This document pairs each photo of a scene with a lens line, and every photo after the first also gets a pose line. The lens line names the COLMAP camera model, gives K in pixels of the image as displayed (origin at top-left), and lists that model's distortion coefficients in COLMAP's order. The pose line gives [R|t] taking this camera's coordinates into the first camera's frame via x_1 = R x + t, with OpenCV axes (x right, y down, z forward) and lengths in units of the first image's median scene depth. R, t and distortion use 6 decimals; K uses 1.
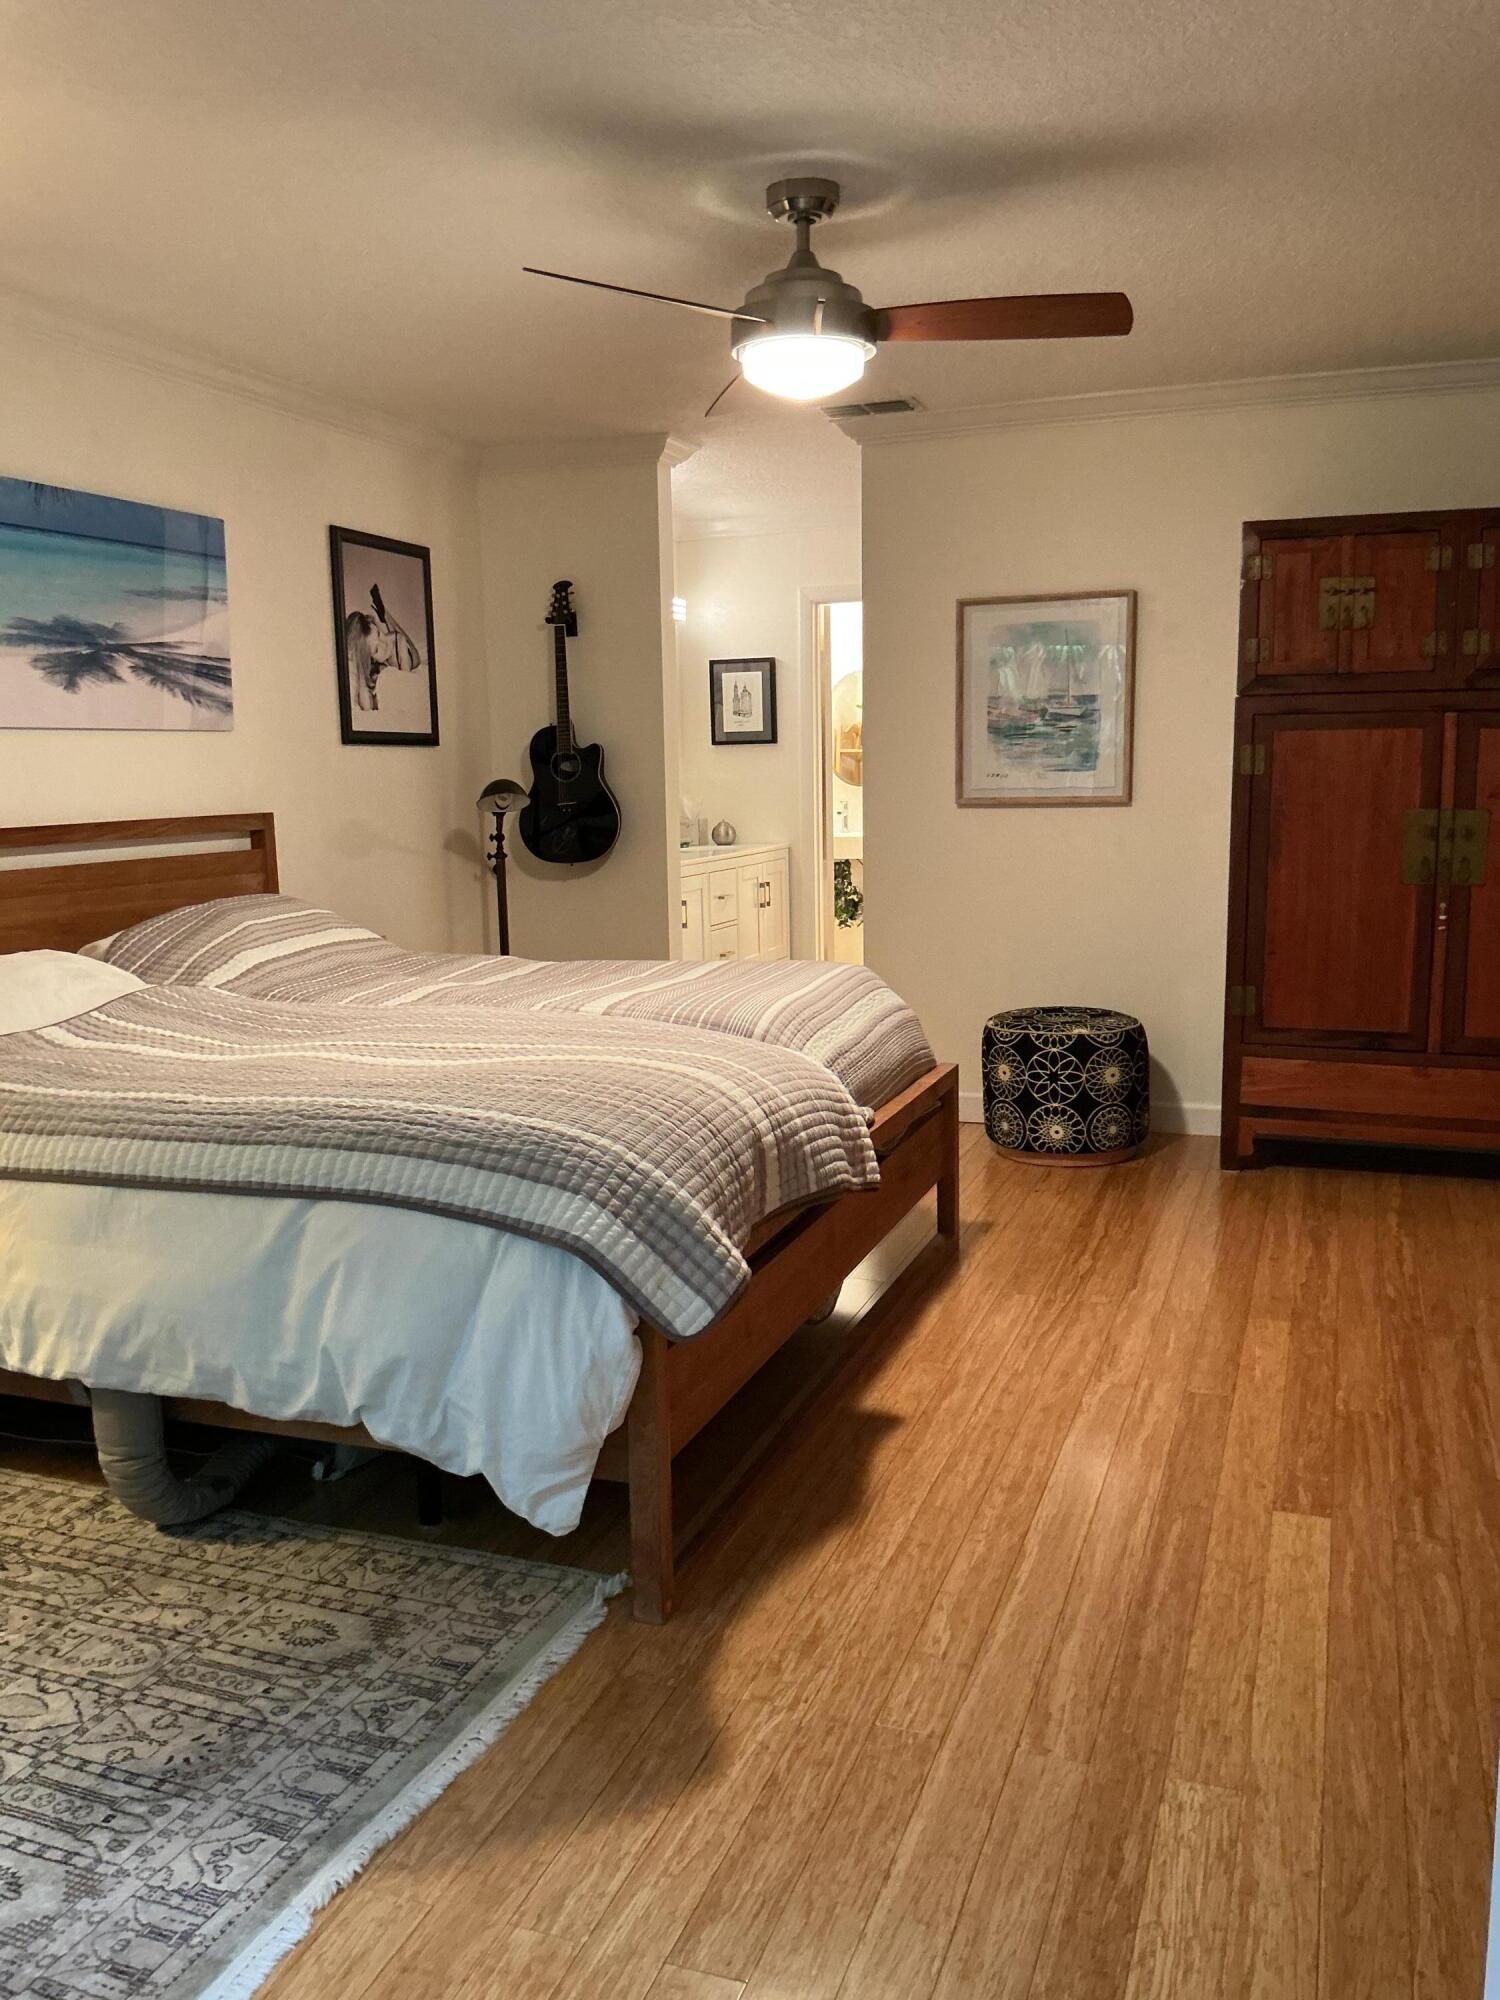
lens RADIAL K [[1660.6, 0, 742.5], [0, 1660.6, 1001.2], [0, 0, 1]] dist [0.129440, -0.219942]
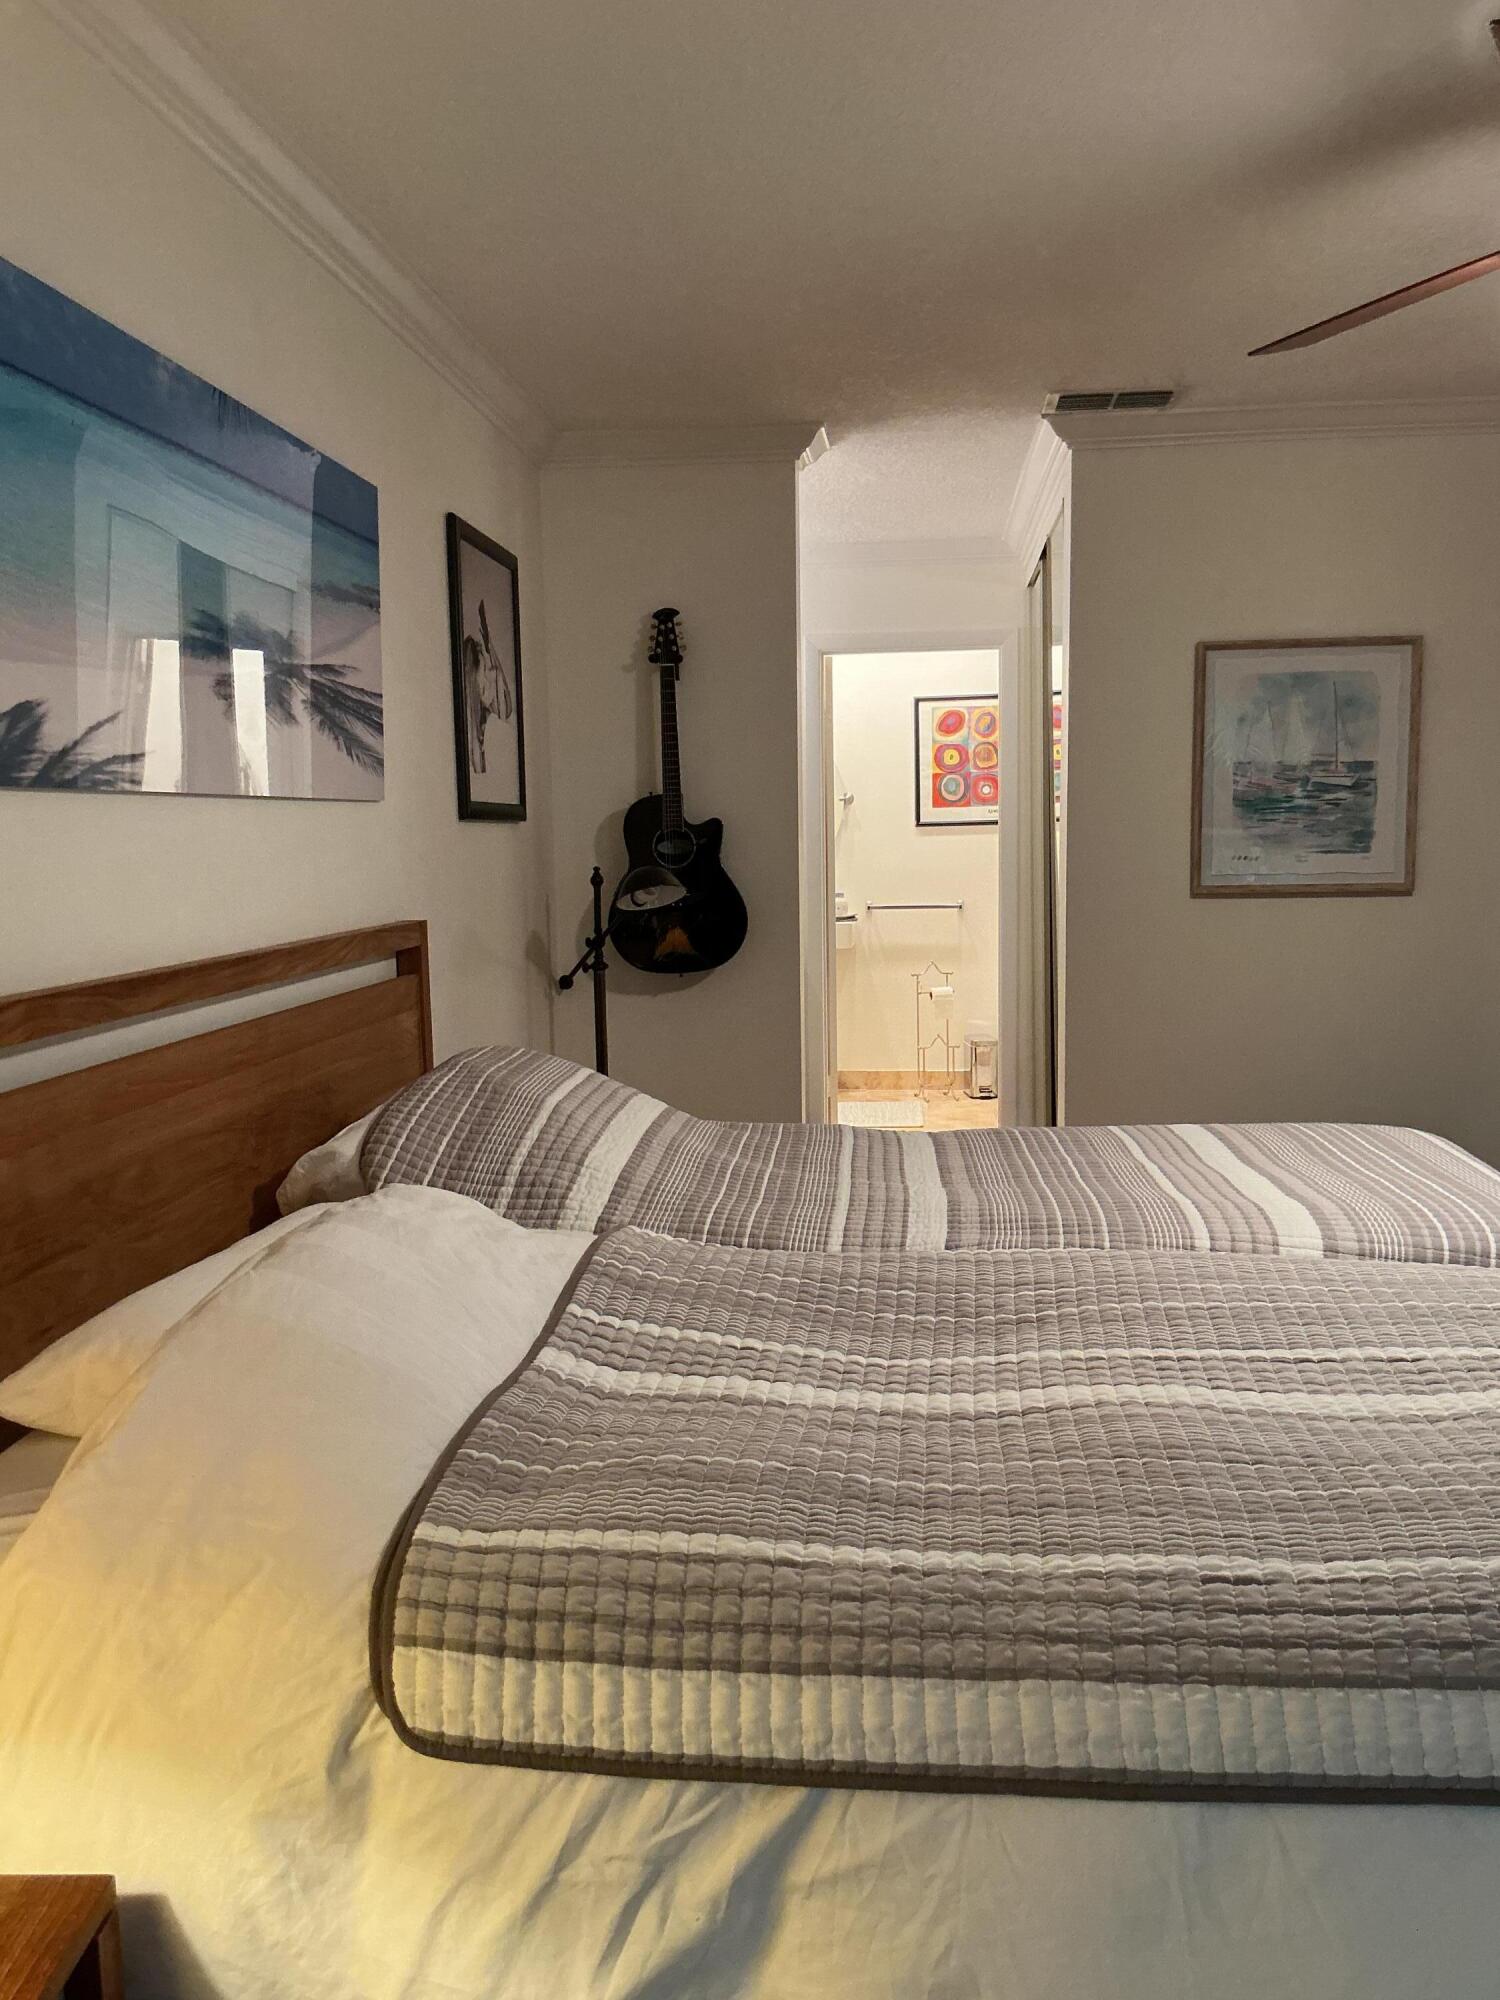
lens RADIAL K [[1660.6, 0, 742.5], [0, 1660.6, 1001.2], [0, 0, 1]] dist [0.129440, -0.219942]
pose [[0.969392, -0.023228, 0.244418, -0.288949], [0.033611, 0.998697, -0.038398, -0.044071], [-0.243207, 0.045438, 0.968910, 0.280178]]
